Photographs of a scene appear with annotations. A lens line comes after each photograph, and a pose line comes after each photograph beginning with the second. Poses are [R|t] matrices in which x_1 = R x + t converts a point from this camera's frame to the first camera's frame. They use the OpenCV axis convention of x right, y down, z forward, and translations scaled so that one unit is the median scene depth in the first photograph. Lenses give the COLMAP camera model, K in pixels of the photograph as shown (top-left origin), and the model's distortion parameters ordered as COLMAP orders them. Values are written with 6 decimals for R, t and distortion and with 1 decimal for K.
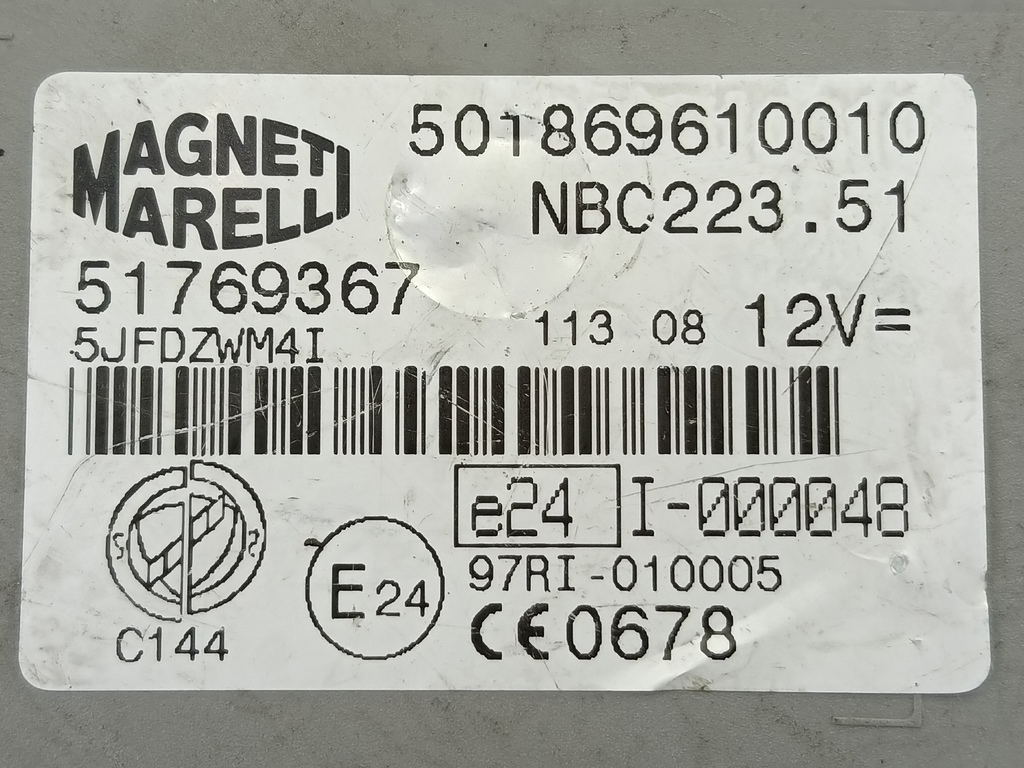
lens RADIAL K [[1407.7, 0, 511.9], [0, 1407.7, 384.1], [0, 0, 1]] dist [0.083064, 0.000000]
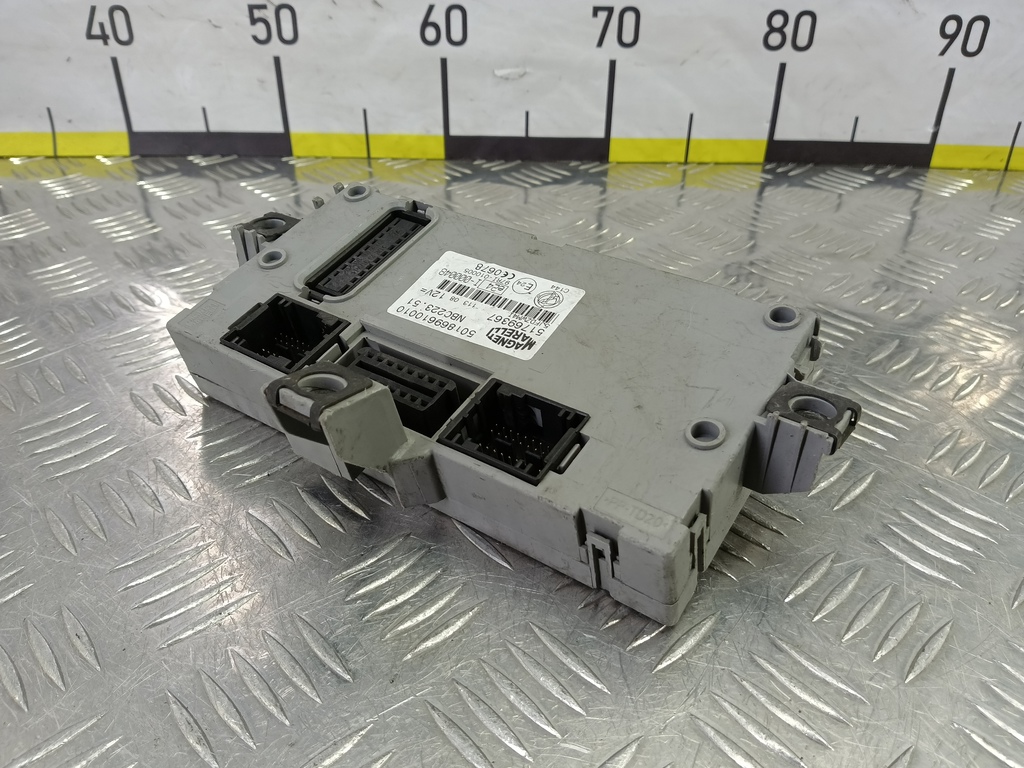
lens RADIAL K [[694.6, 0, 509.8], [0, 694.6, 384.4], [0, 0, 1]] dist [0.006141, -0.026016]
pose [[-0.843256, -0.334193, 0.420993, -1.347282], [0.532661, -0.624555, 0.571143, -1.718675], [0.072061, 0.705866, 0.704670, -0.691158]]
